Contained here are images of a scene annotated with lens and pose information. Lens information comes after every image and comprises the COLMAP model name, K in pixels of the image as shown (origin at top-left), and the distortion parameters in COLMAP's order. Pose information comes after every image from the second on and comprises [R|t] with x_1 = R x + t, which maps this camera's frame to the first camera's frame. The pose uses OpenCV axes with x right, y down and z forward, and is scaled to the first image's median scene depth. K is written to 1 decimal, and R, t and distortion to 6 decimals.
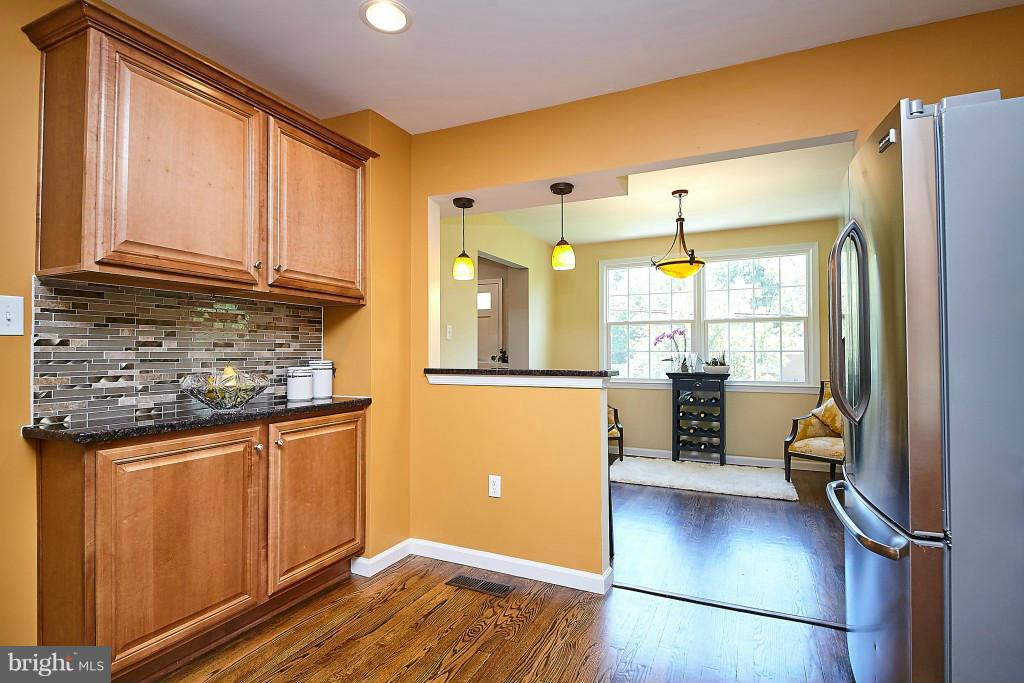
lens RADIAL K [[507.2, 0, 508.8], [0, 507.2, 349.9], [0, 0, 1]] dist [0.001658, -0.000017]
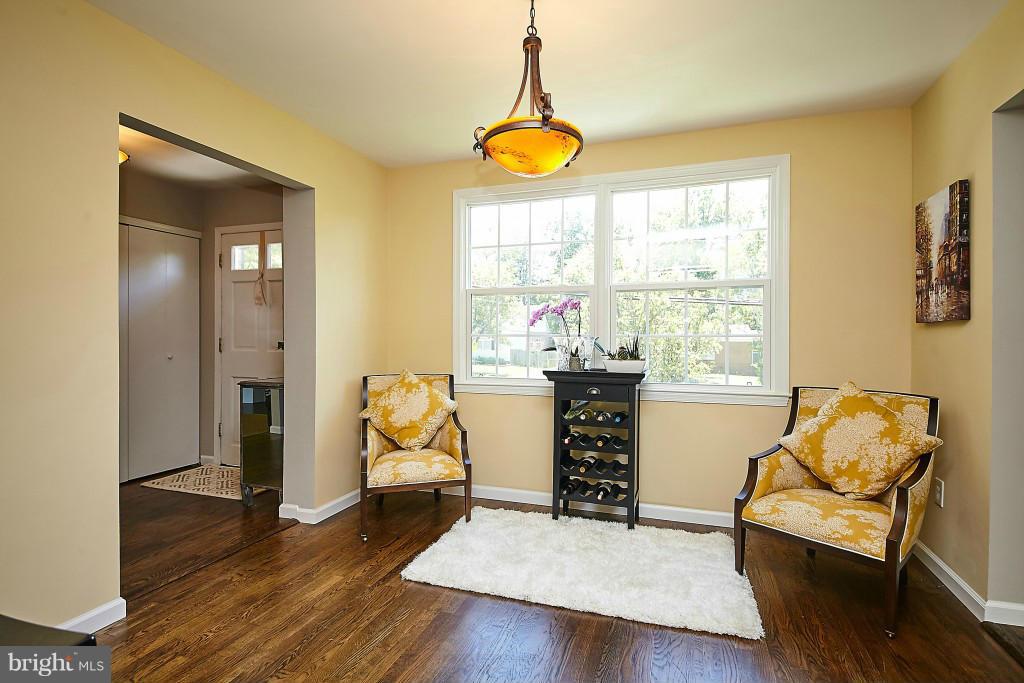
lens RADIAL K [[505.6, 0, 512.0], [0, 505.6, 341.5], [0, 0, 1]] dist [0.001906, -0.000096]
pose [[0.993835, 0.009241, 0.110486, 0.210567], [-0.010455, 0.999891, 0.010411, 0.005452], [-0.110378, -0.011502, 0.993823, 0.422772]]
